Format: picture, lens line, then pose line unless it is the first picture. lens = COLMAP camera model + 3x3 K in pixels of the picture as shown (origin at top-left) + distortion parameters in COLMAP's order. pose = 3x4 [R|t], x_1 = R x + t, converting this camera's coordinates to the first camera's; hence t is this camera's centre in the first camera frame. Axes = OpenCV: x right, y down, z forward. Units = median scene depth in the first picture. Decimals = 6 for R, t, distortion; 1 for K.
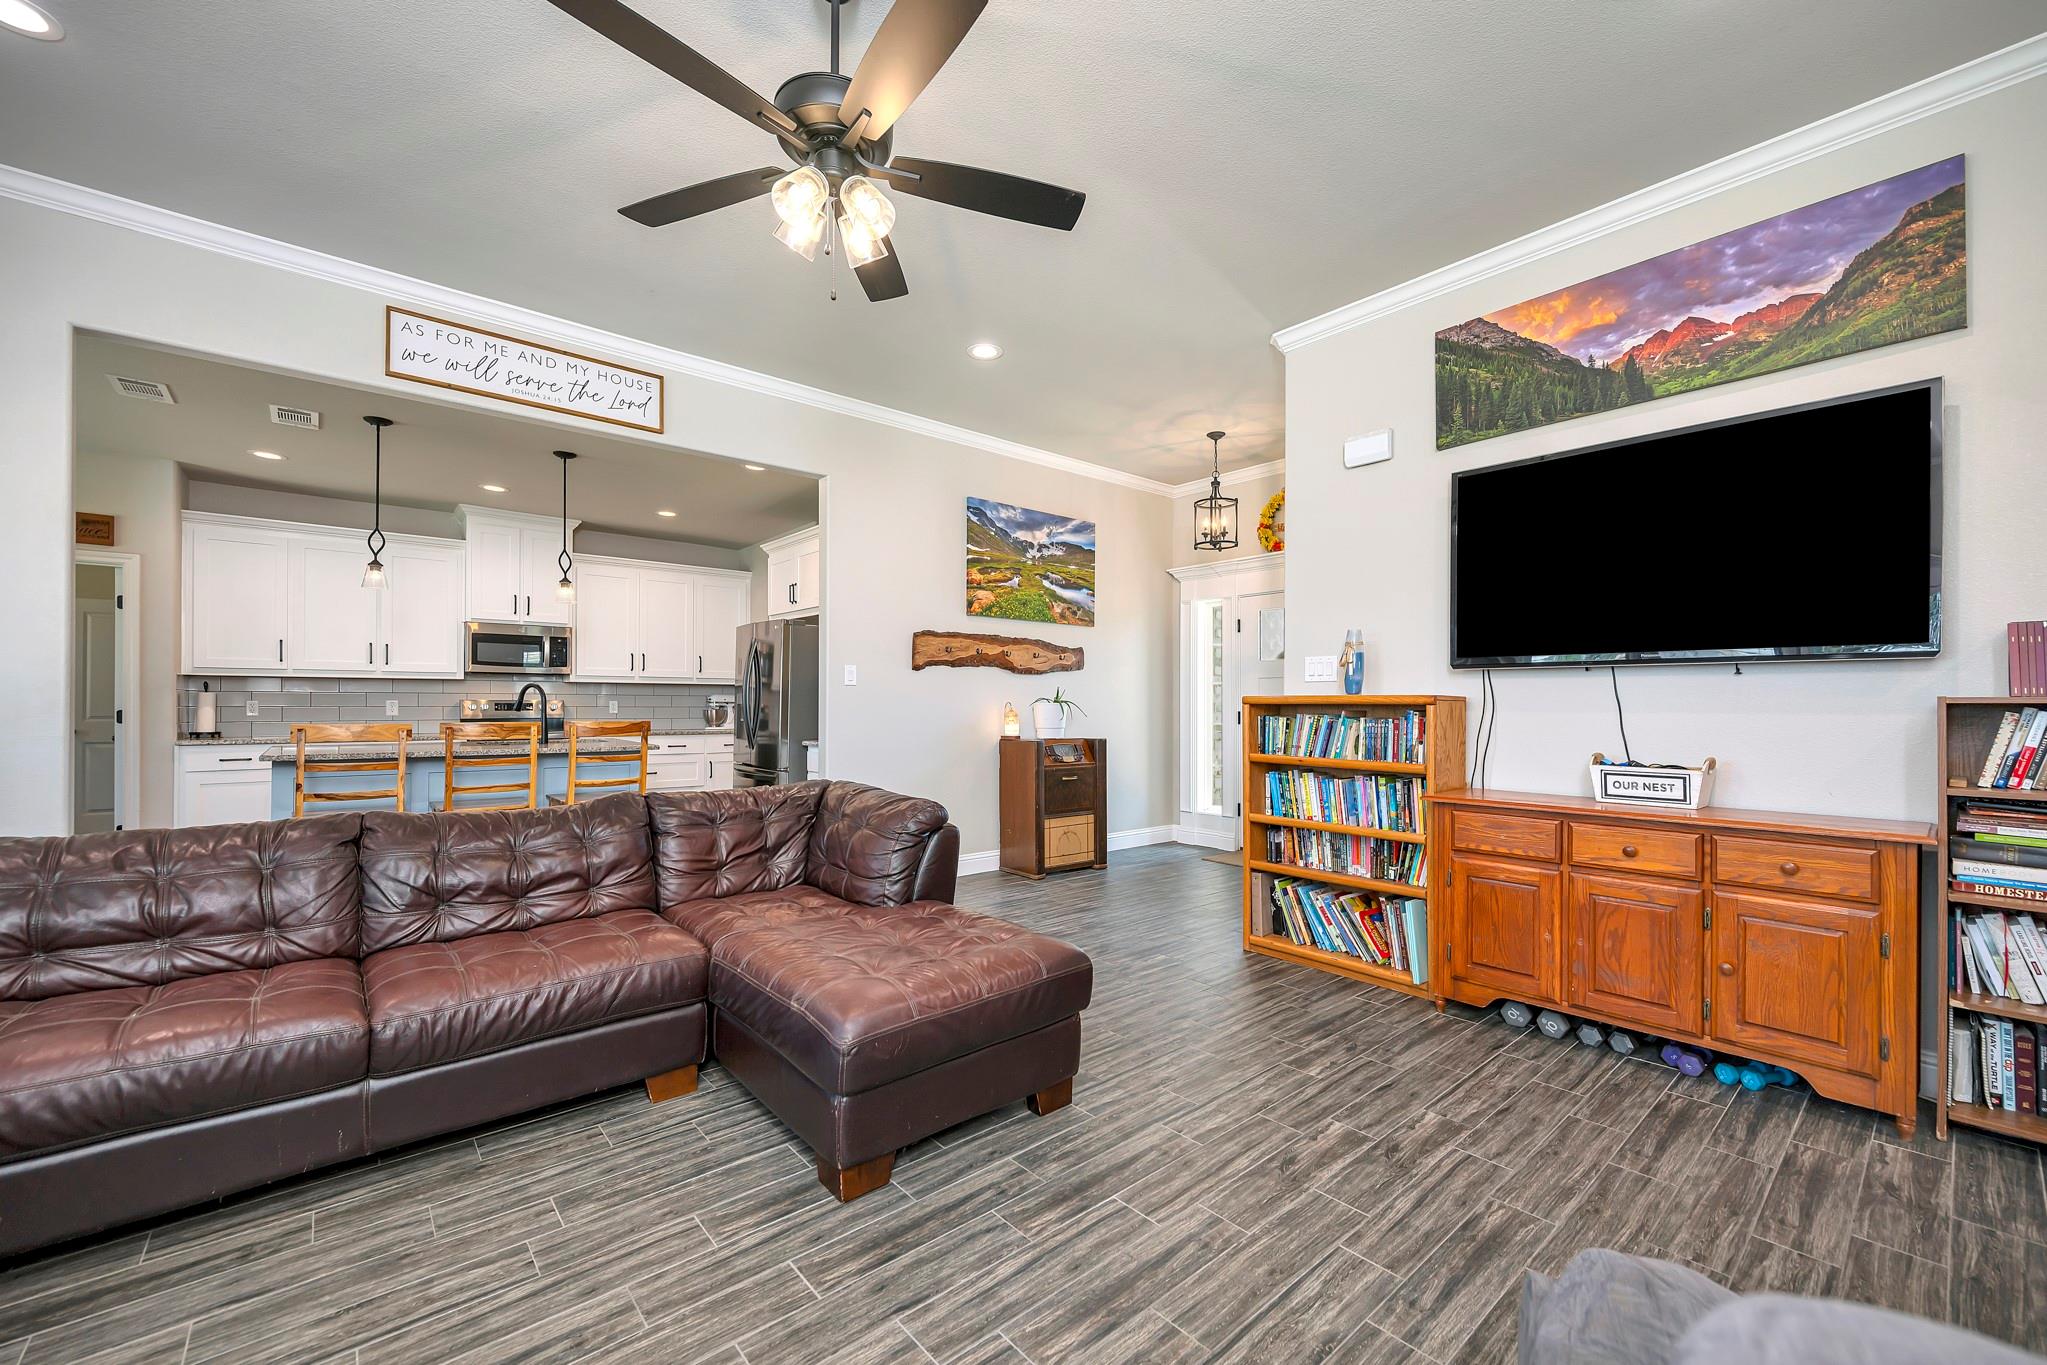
lens RADIAL K [[819.2, 0, 1031.6], [0, 819.2, 700.5], [0, 0, 1]] dist [0.000114, -0.000189]
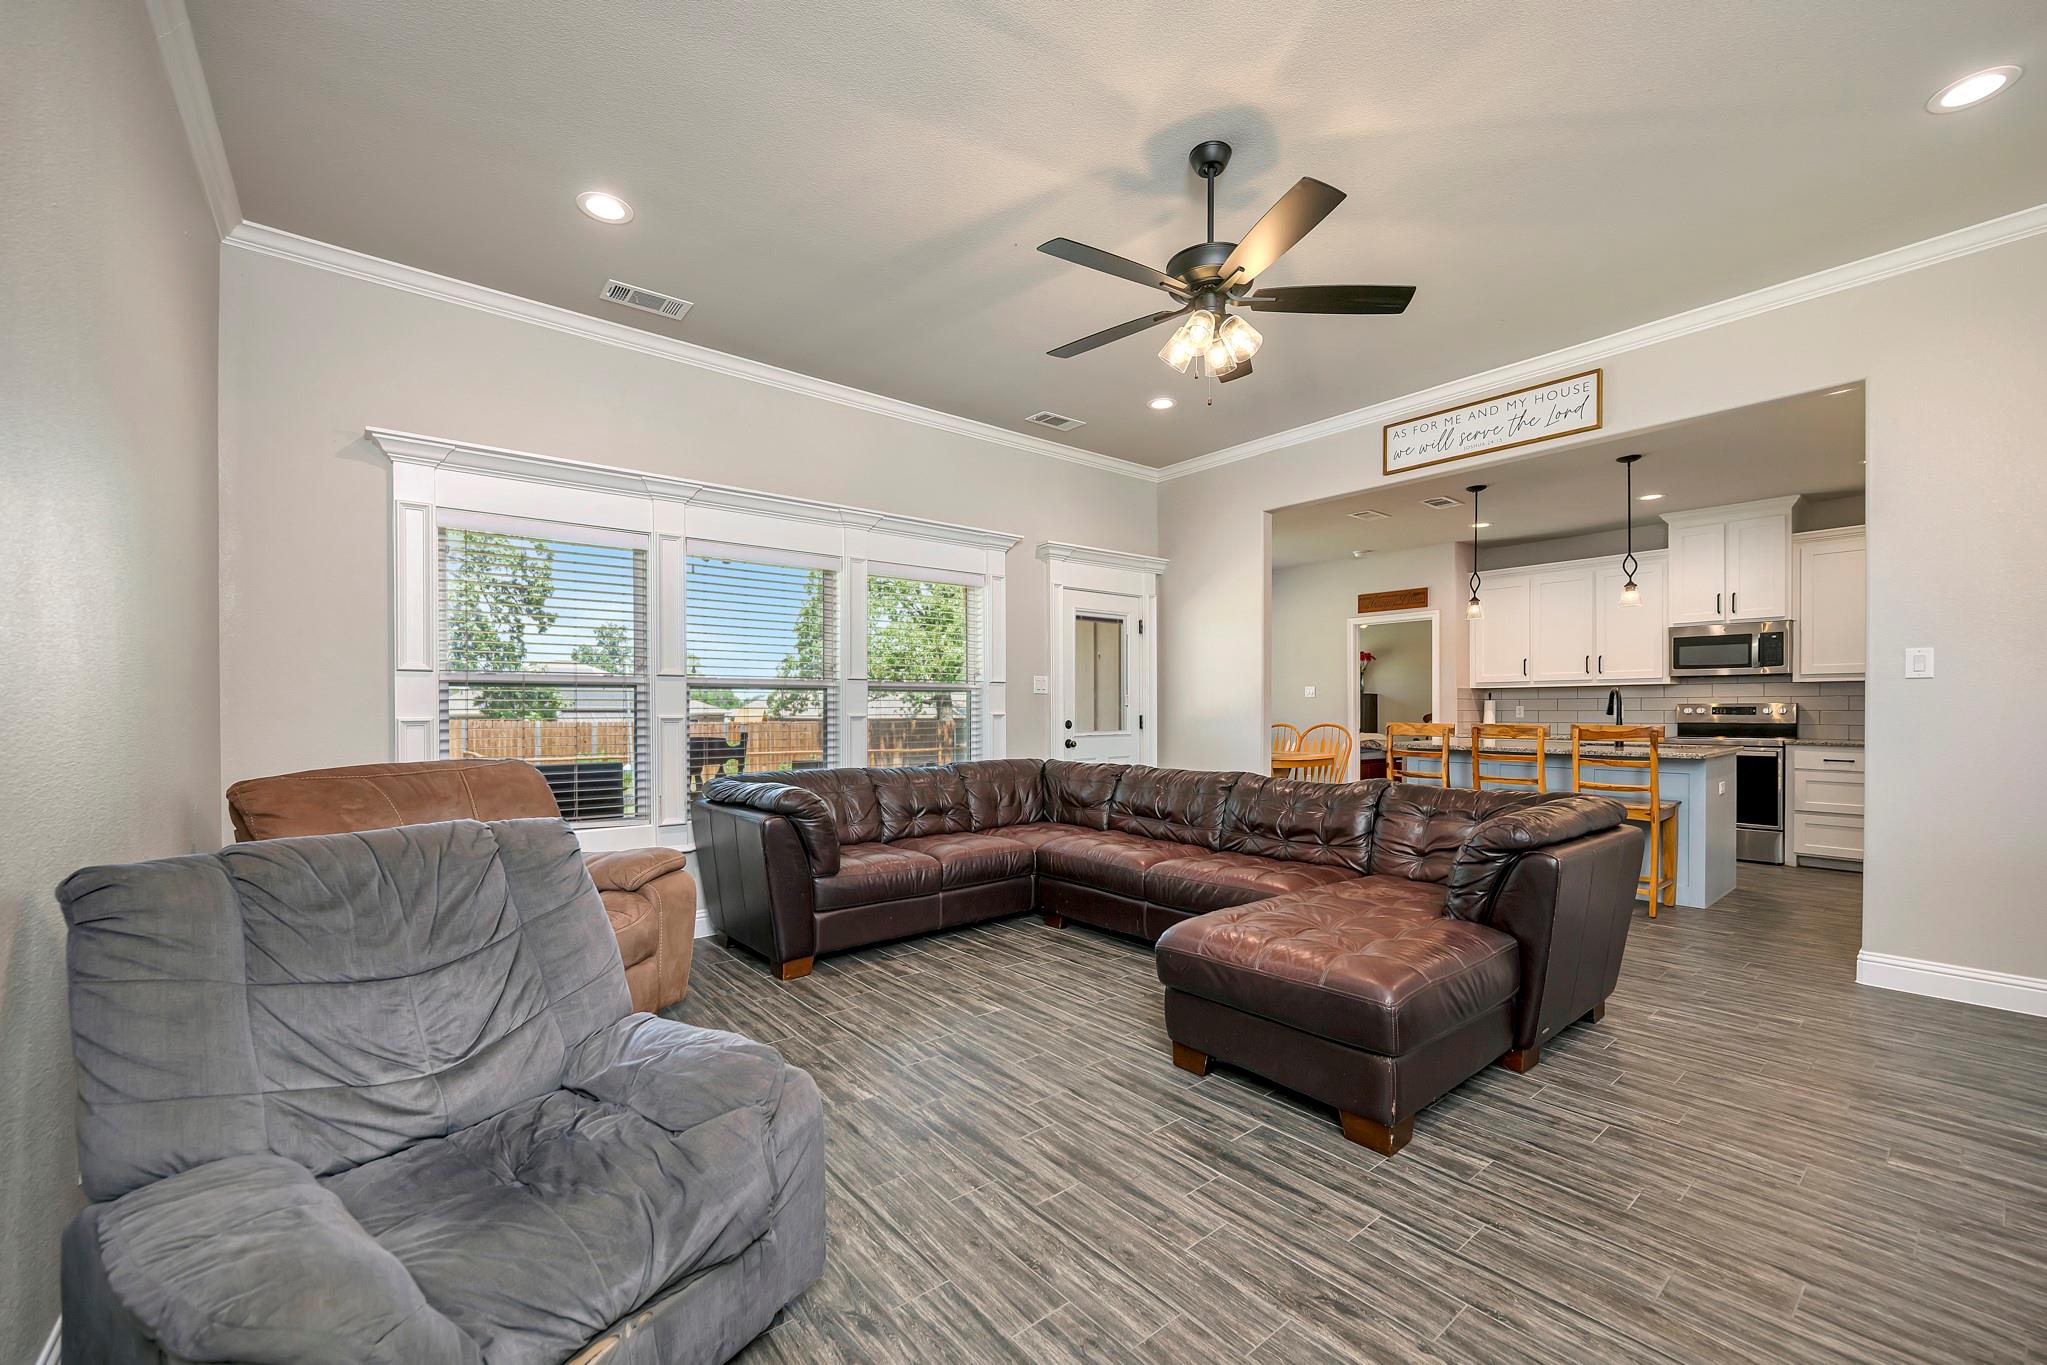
lens RADIAL K [[819.2, 0, 1045.4], [0, 819.2, 705.2], [0, 0, 1]] dist [0.000114, -0.000189]
pose [[-0.014997, -0.007347, -0.999861, 0.603517], [0.007360, 0.999945, -0.007458, 0.004437], [0.999860, -0.007471, -0.014942, 0.412872]]
